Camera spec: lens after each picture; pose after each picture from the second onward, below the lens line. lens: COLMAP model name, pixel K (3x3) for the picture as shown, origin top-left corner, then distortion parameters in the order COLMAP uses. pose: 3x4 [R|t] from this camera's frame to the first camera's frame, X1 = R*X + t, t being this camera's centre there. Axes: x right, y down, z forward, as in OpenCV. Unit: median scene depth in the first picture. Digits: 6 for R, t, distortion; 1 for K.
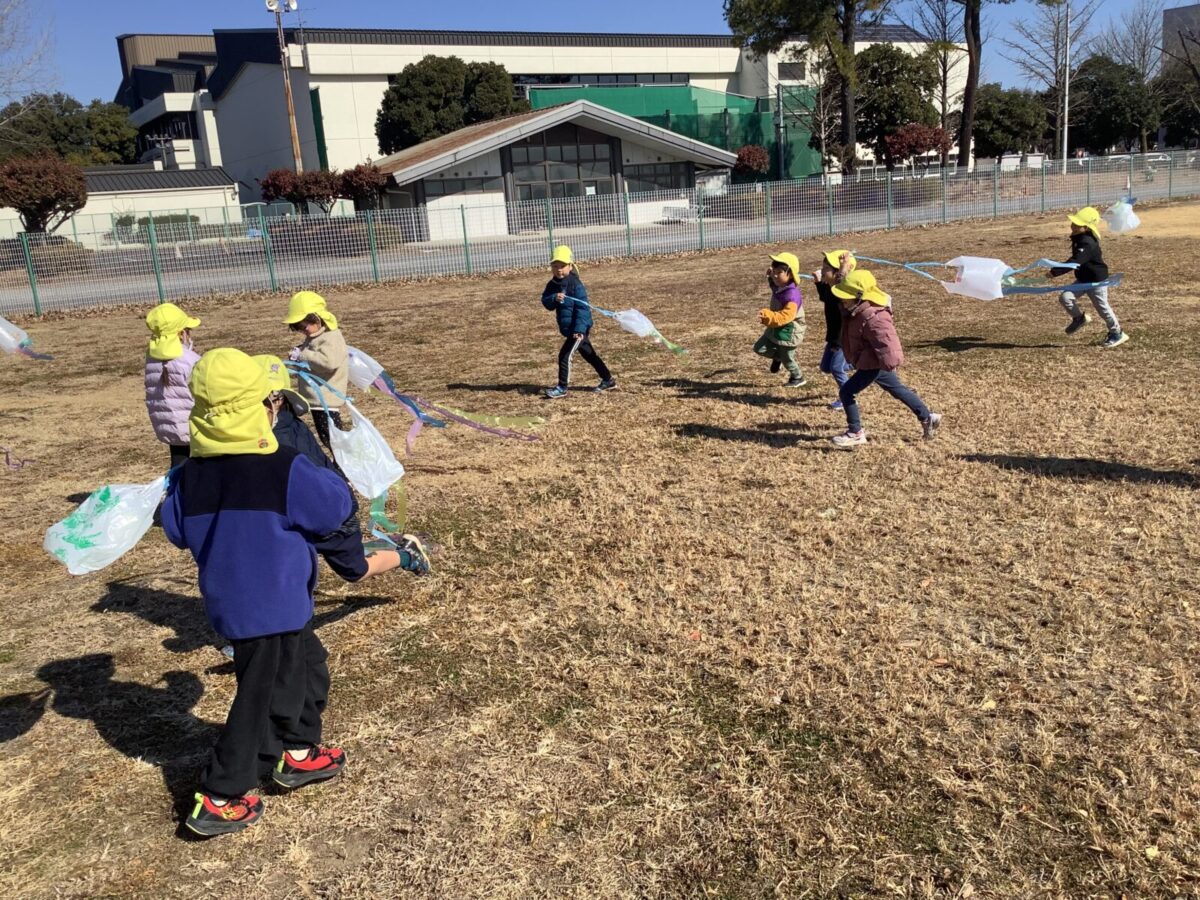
lens RADIAL K [[1073.5, 0, 590.9], [0, 1073.5, 458.5], [0, 0, 1]] dist [0.091057, -0.148668]
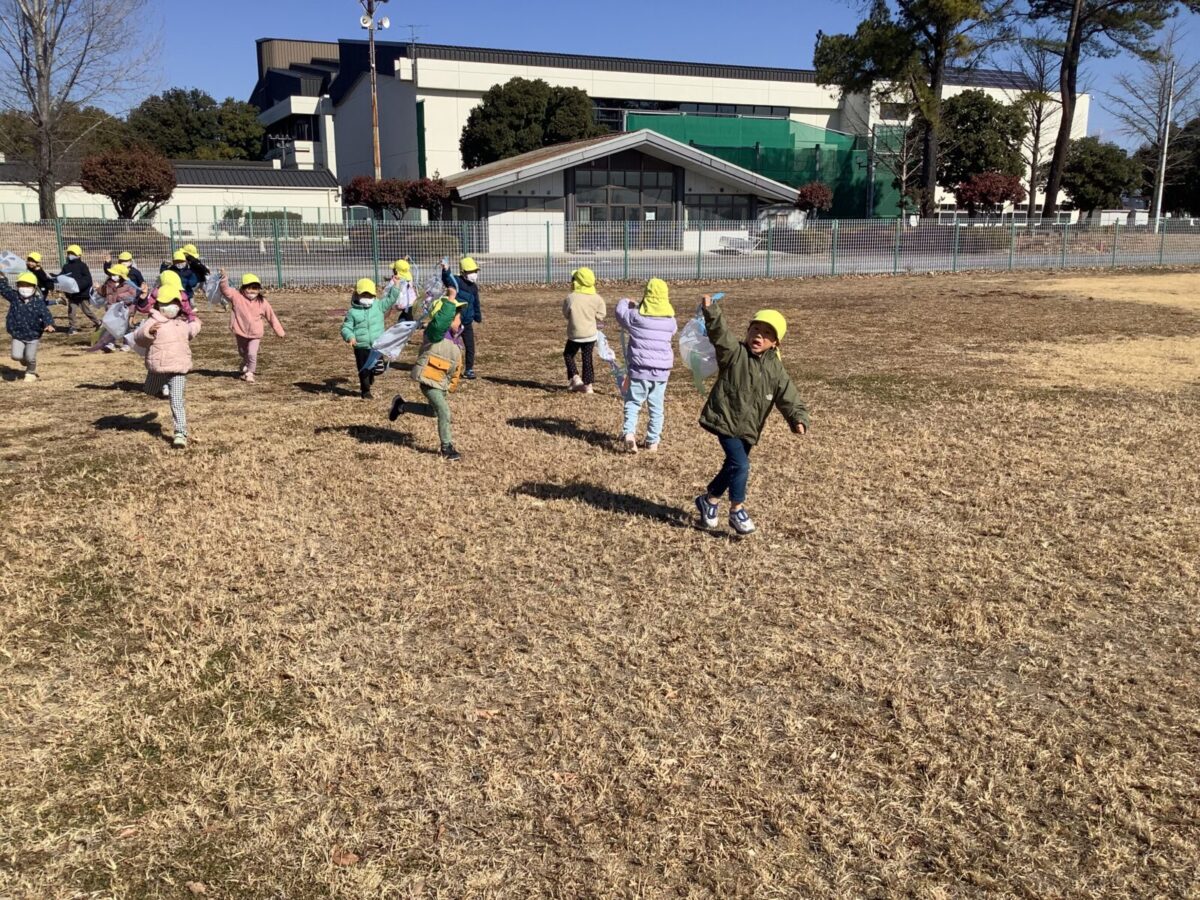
lens RADIAL K [[1073.5, 0, 593.9], [0, 1073.5, 455.8], [0, 0, 1]] dist [0.091057, -0.148668]
pose [[0.991609, 0.090392, -0.092415, 0.339242], [-0.092263, 0.995603, -0.016165, 0.011632], [0.090548, 0.024556, 0.995589, -0.146948]]
